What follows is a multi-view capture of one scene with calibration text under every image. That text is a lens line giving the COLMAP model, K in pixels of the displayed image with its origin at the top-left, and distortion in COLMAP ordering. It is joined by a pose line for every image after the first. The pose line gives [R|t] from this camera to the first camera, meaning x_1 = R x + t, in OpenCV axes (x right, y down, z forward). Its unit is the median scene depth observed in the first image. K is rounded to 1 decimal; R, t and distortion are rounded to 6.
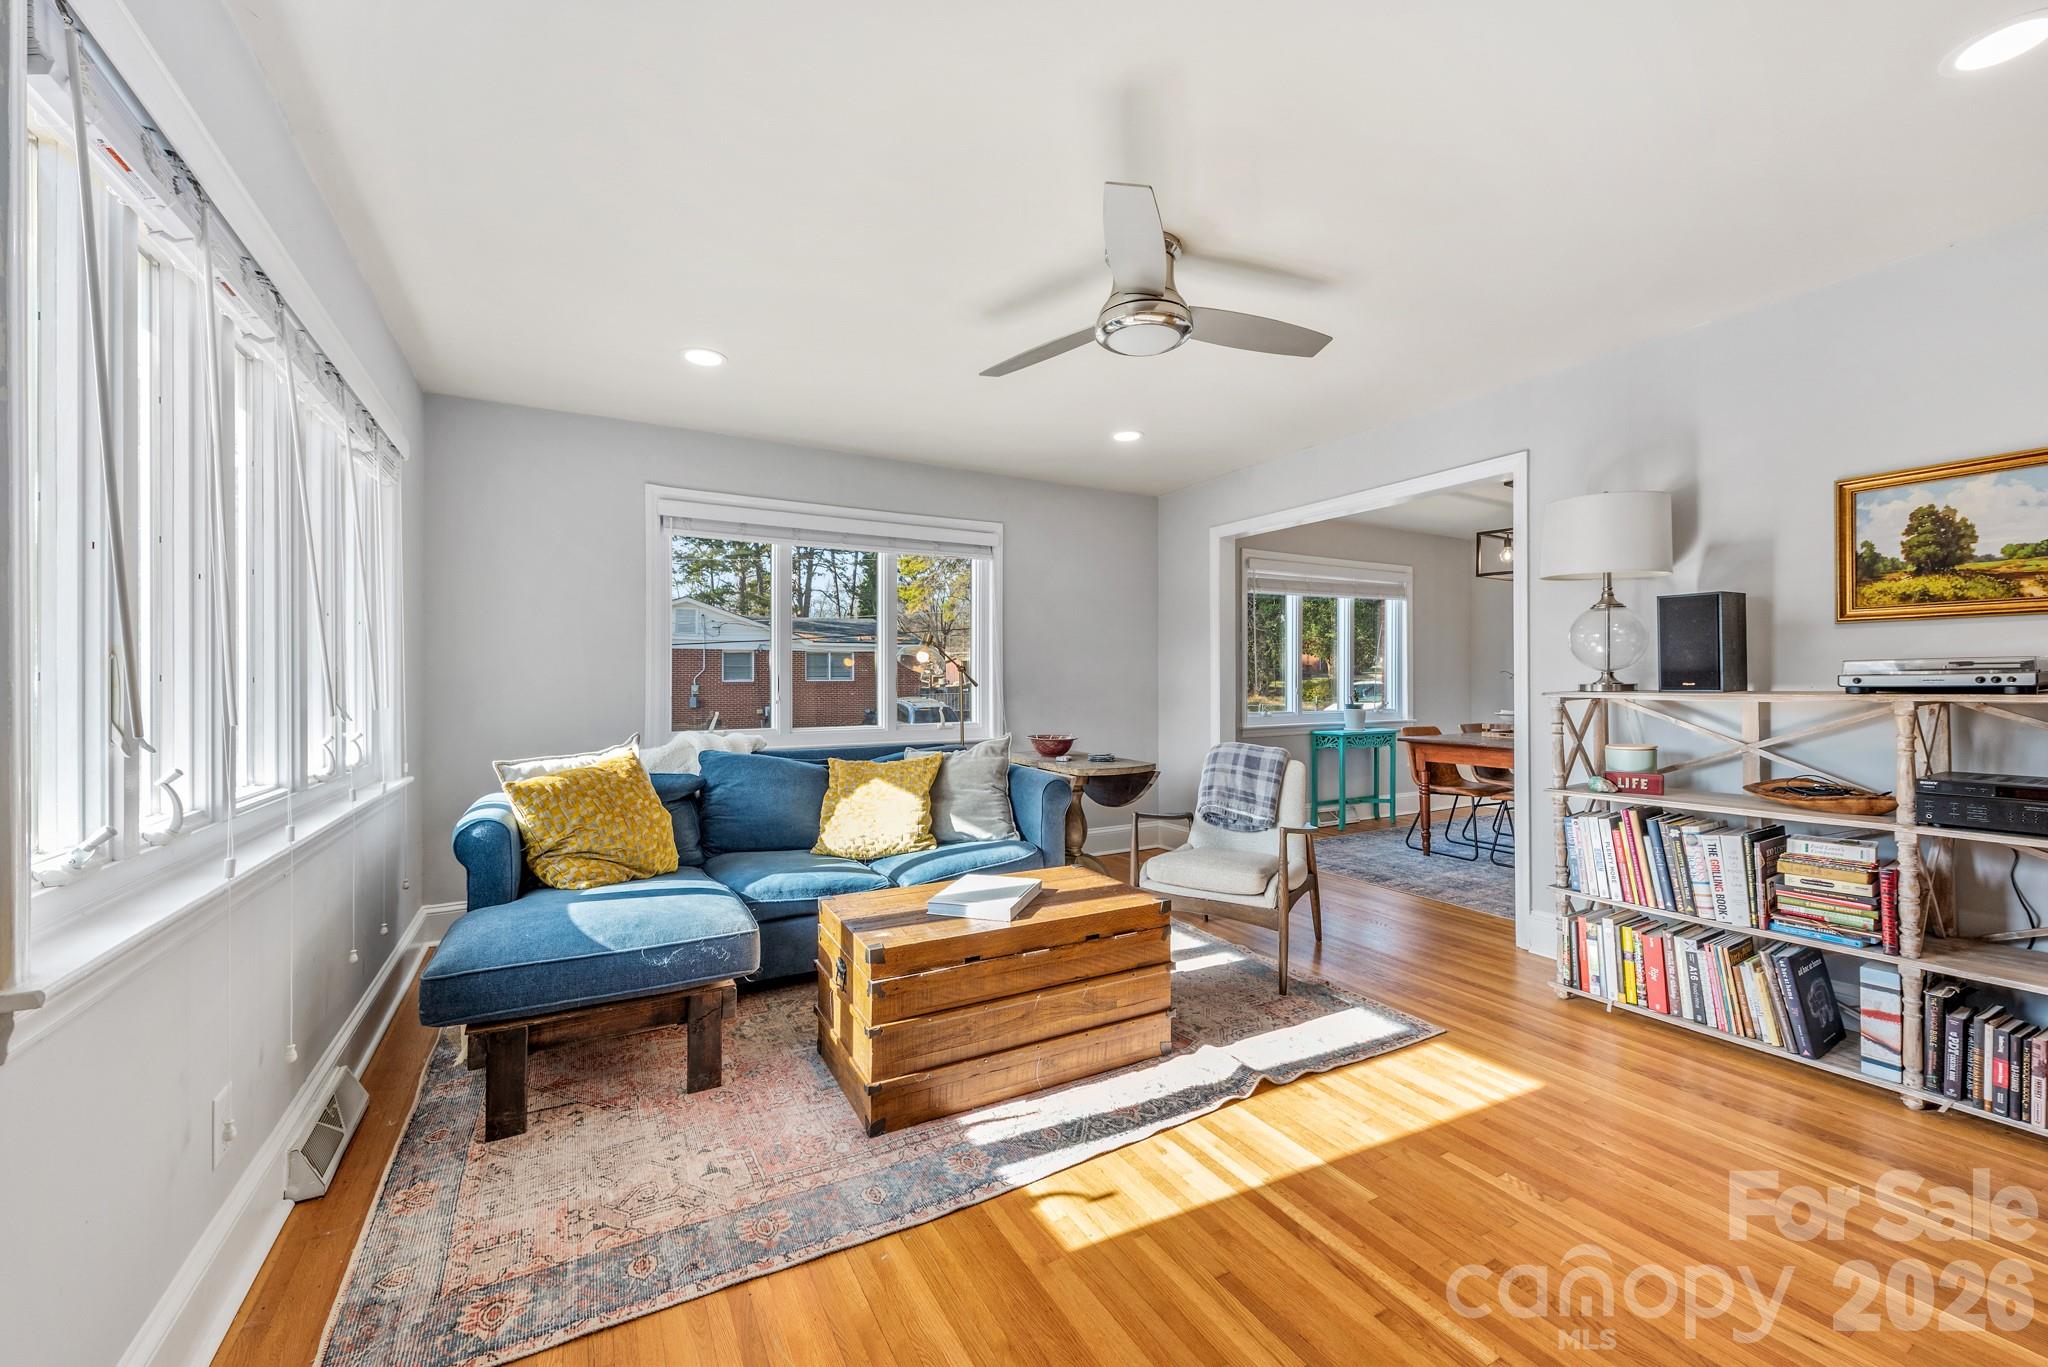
lens RADIAL K [[802.3, 0, 1038.8], [0, 802.3, 677.4], [0, 0, 1]] dist [0.002072, -0.000150]
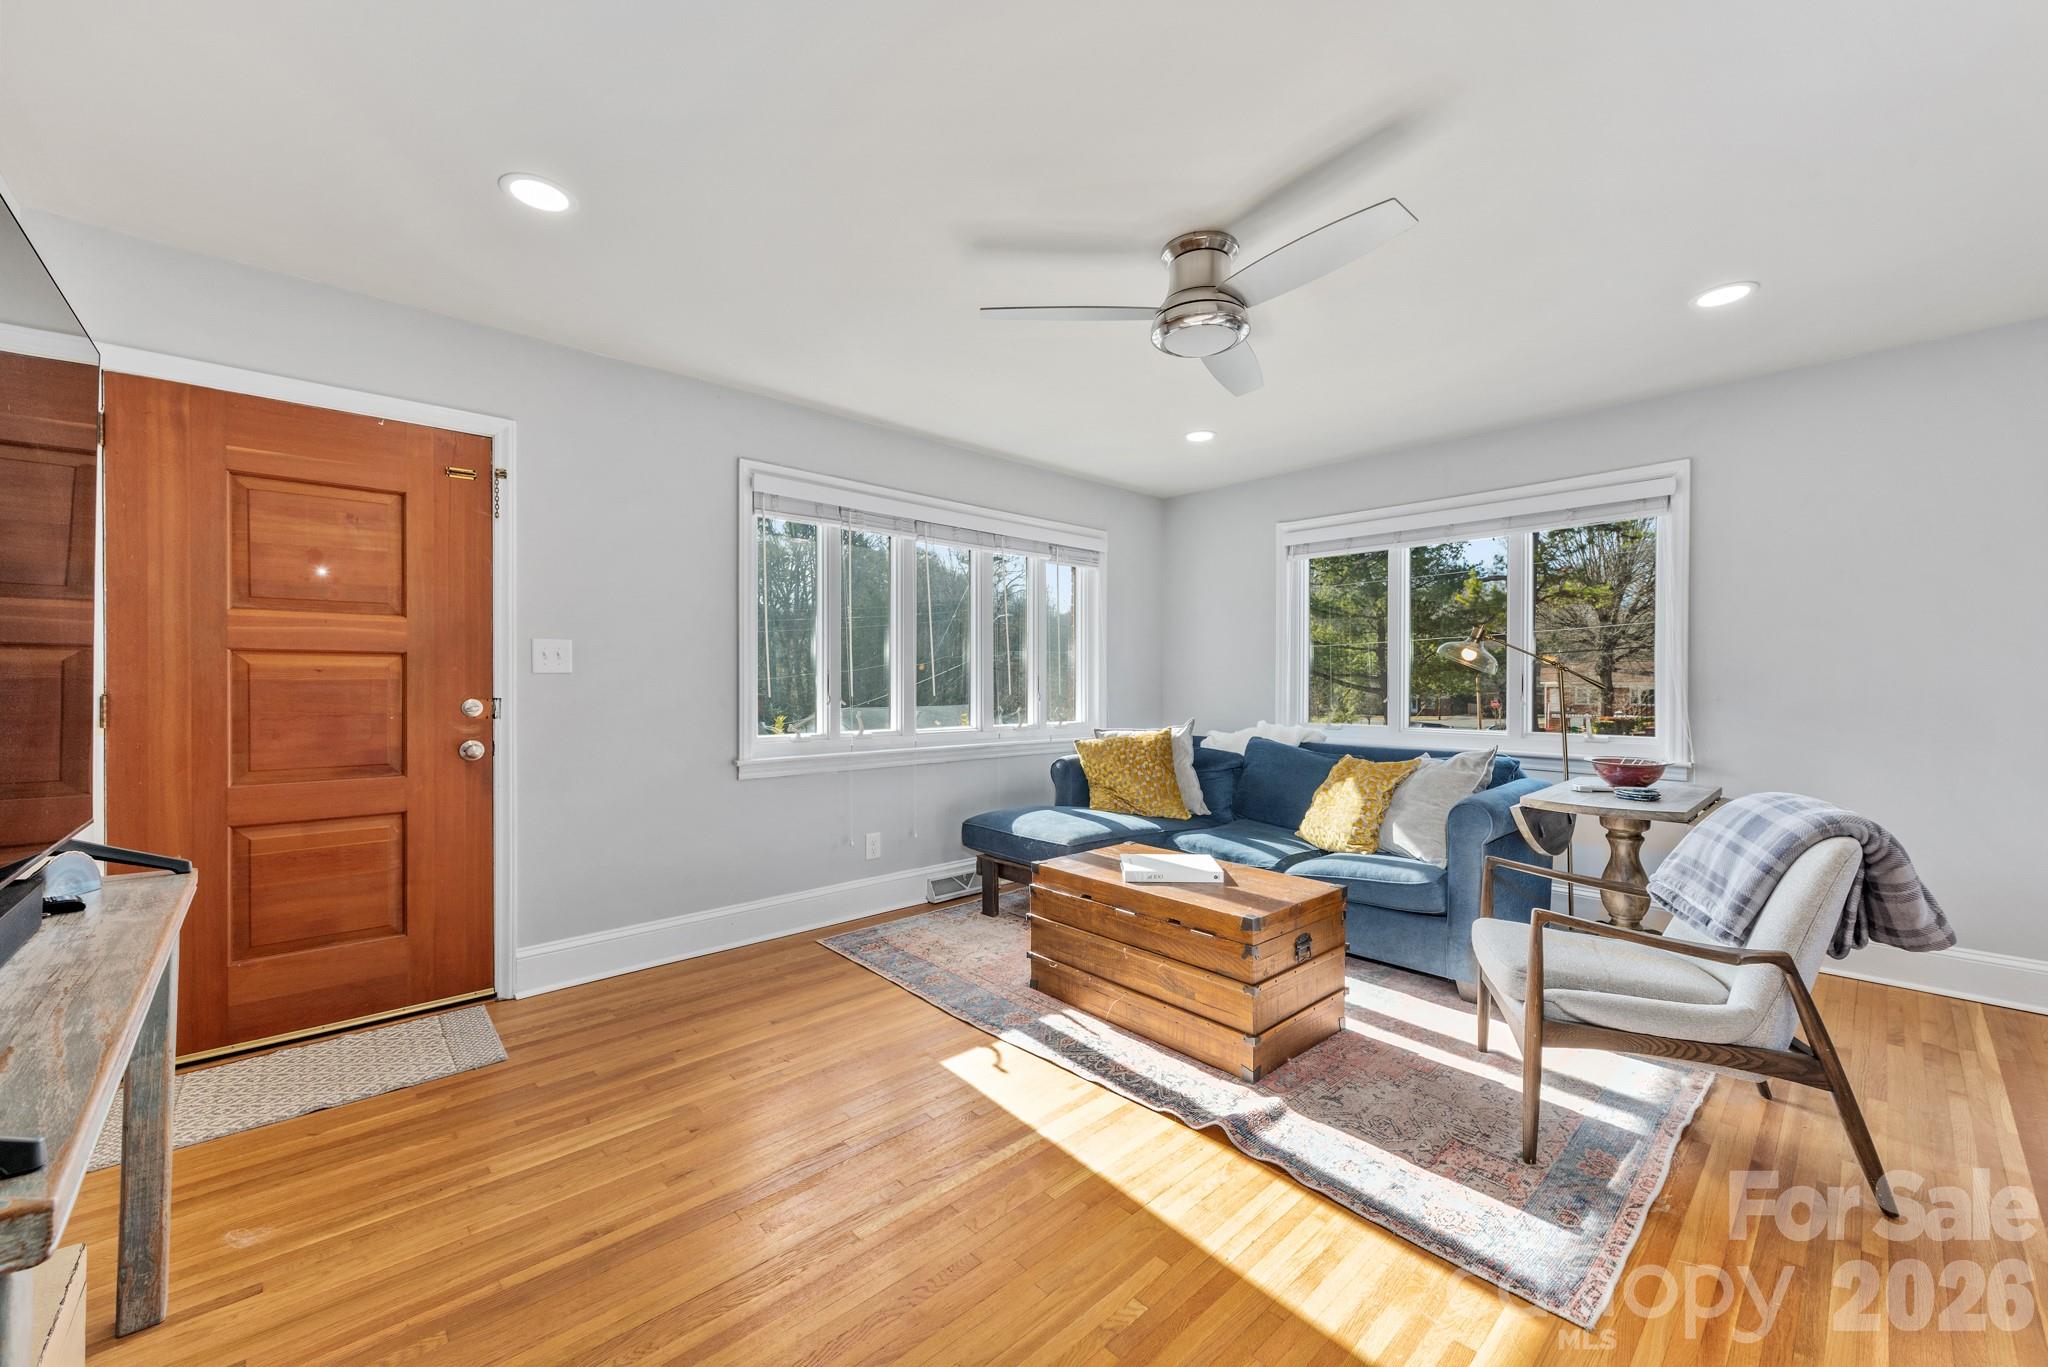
lens RADIAL K [[802.3, 0, 1038.8], [0, 802.3, 677.4], [0, 0, 1]] dist [0.002072, -0.000150]
pose [[0.227162, -0.001336, -0.973856, 1.105989], [0.002095, 0.999997, -0.000883, -0.000064], [0.973855, -0.001839, 0.227164, 0.604127]]
